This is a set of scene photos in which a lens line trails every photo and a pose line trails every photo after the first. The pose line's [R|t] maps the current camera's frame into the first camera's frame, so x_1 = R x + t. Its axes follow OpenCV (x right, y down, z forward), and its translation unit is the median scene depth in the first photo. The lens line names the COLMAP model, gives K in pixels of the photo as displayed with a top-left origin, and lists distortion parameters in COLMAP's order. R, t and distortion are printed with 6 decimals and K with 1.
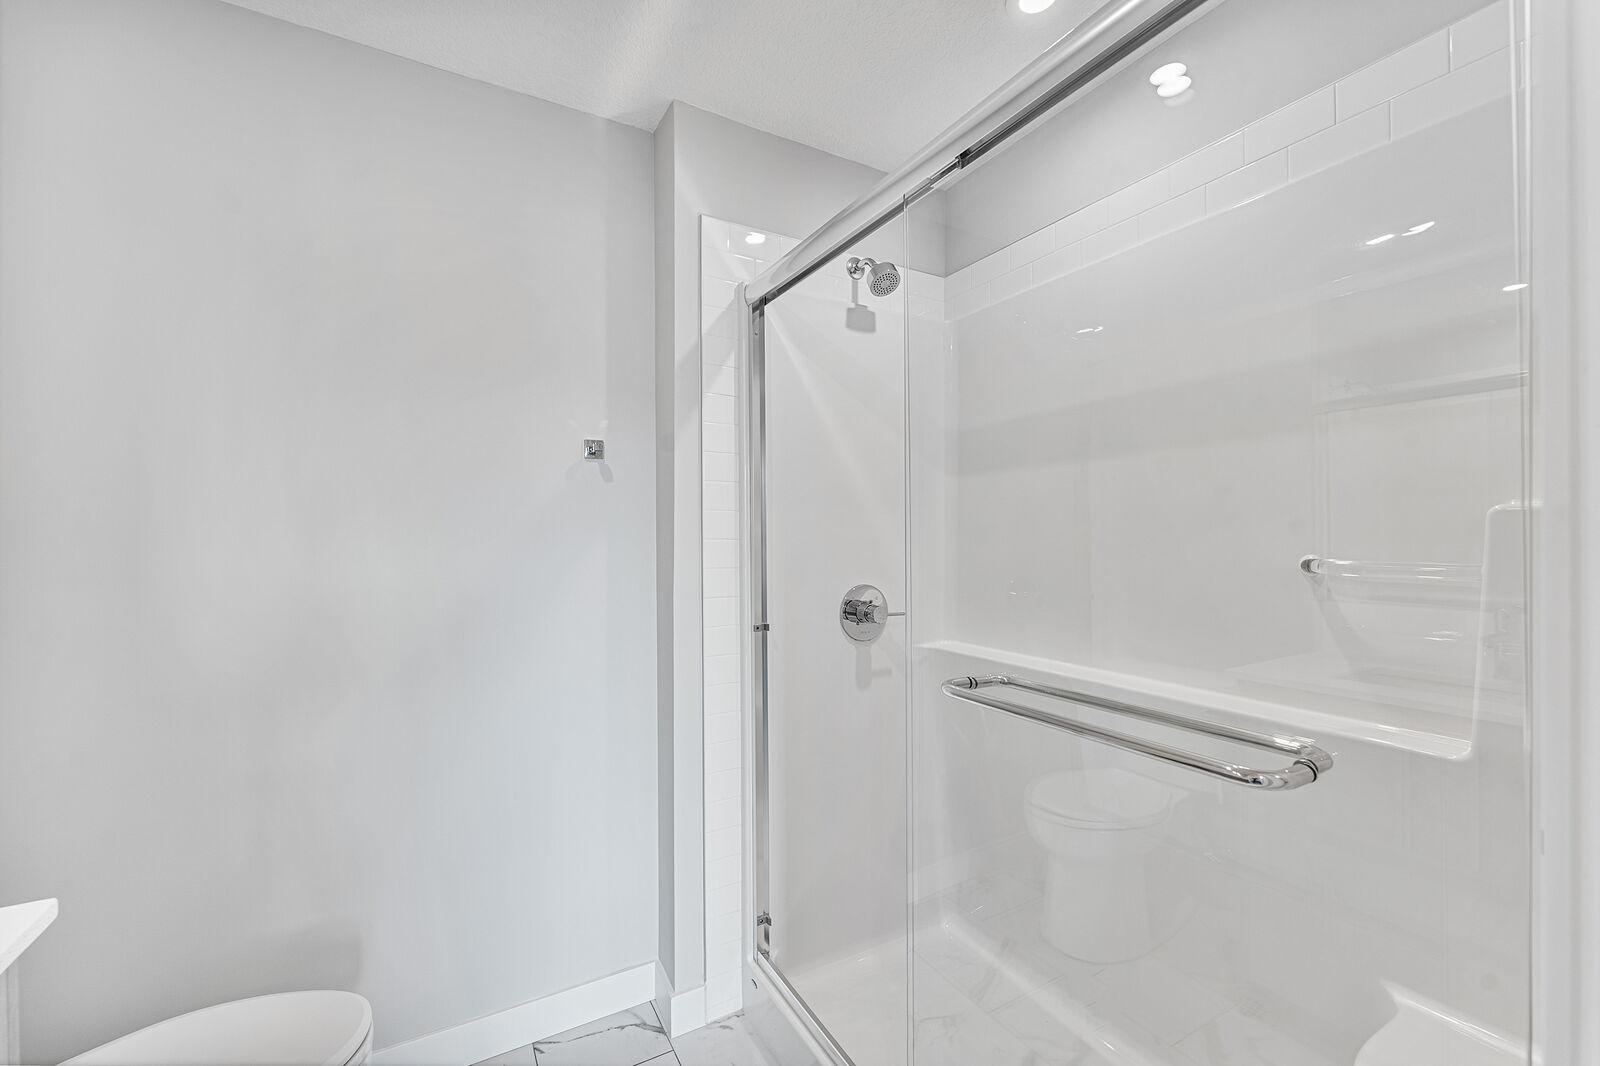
lens RADIAL K [[646.6, 0, 800.0], [0, 646.6, 533.0], [0, 0, 1]] dist [-0.000226, -0.000113]
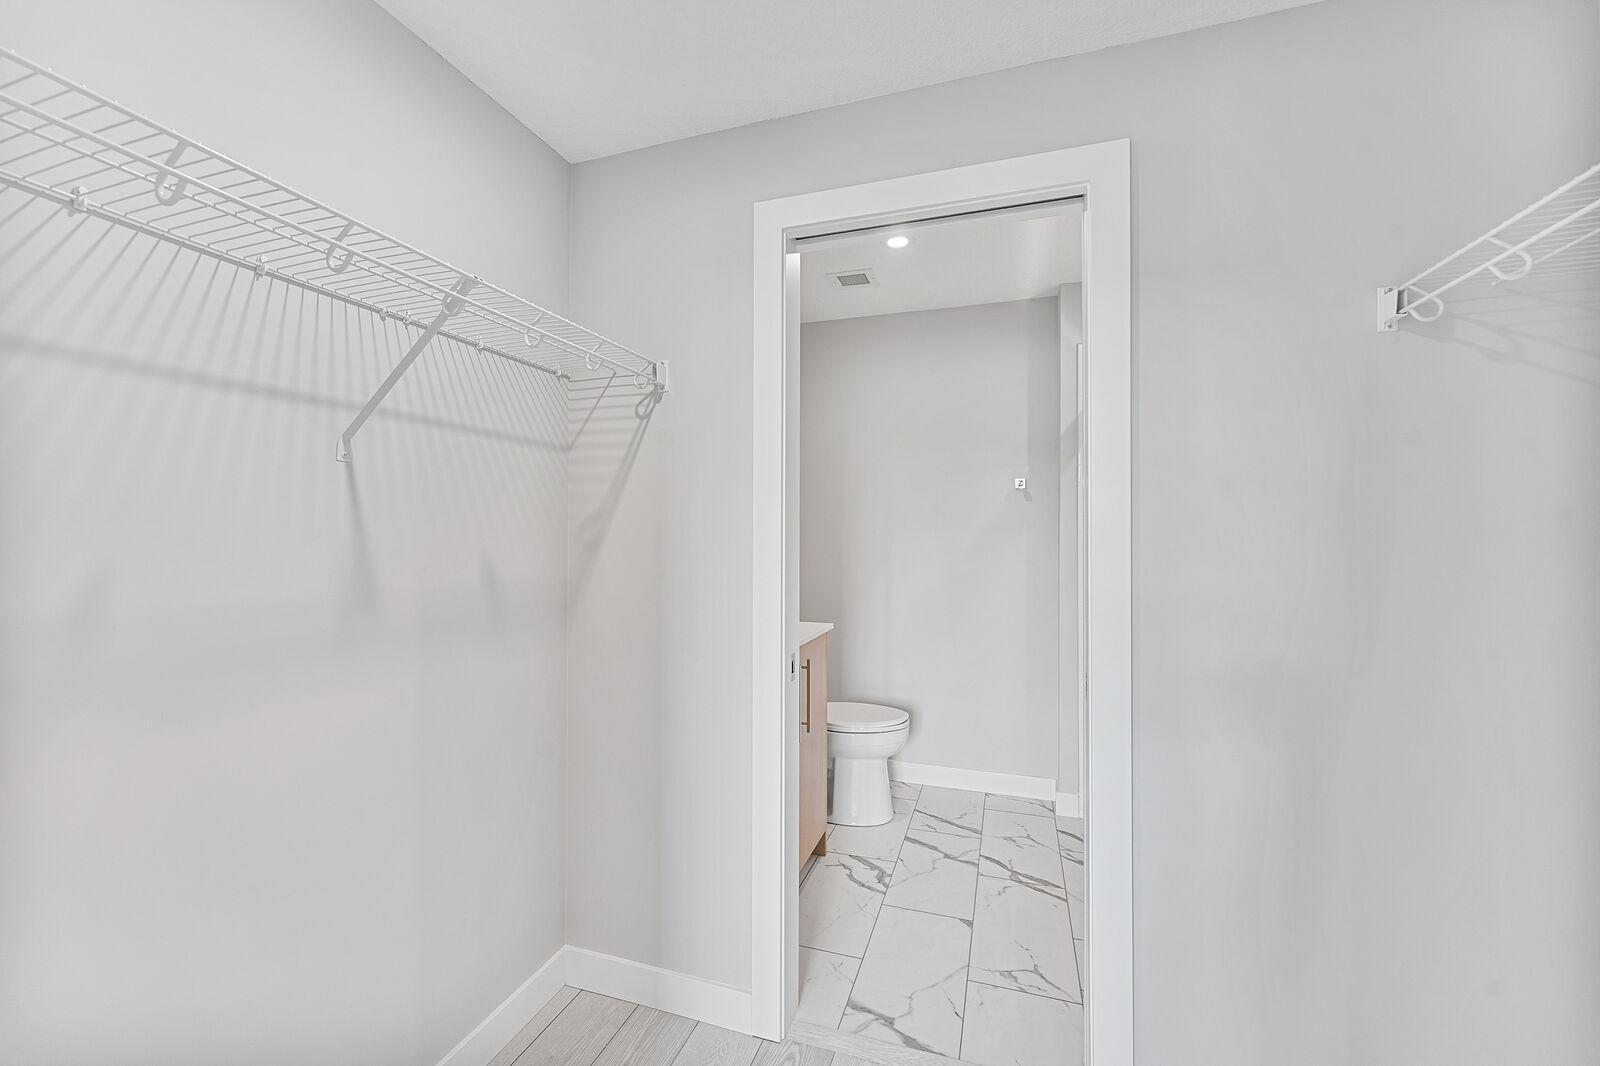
lens RADIAL K [[710.3, 0, 800.0], [0, 710.3, 533.0], [0, 0, 1]] dist [0.000122, -0.000032]
pose [[0.689137, 0.006636, -0.724601, 0.707098], [-0.000713, 0.999964, 0.008480, -0.008660], [0.724631, -0.005327, 0.689117, -0.831855]]
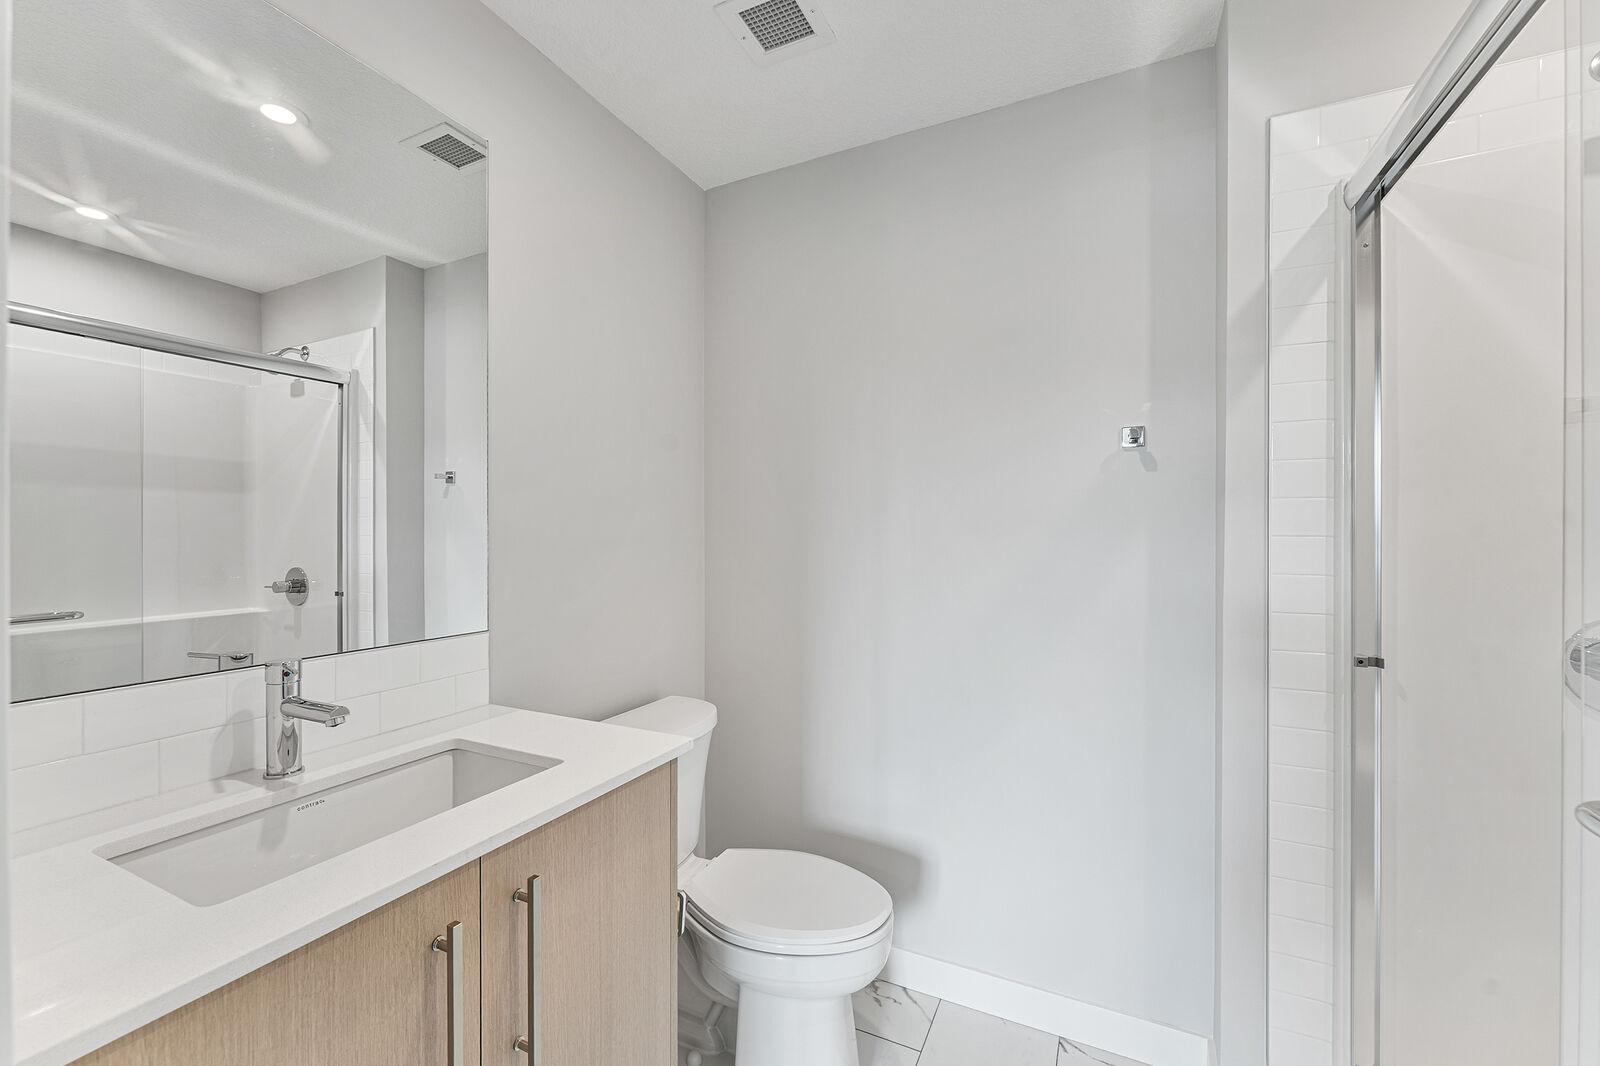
lens RADIAL K [[646.6, 0, 800.0], [0, 646.6, 533.0], [0, 0, 1]] dist [-0.000226, -0.000113]
pose [[0.563079, 0.005487, -0.826385, 0.173104], [0.000651, 0.999975, 0.007083, -0.000608], [0.826403, -0.004527, 0.563061, 0.097104]]
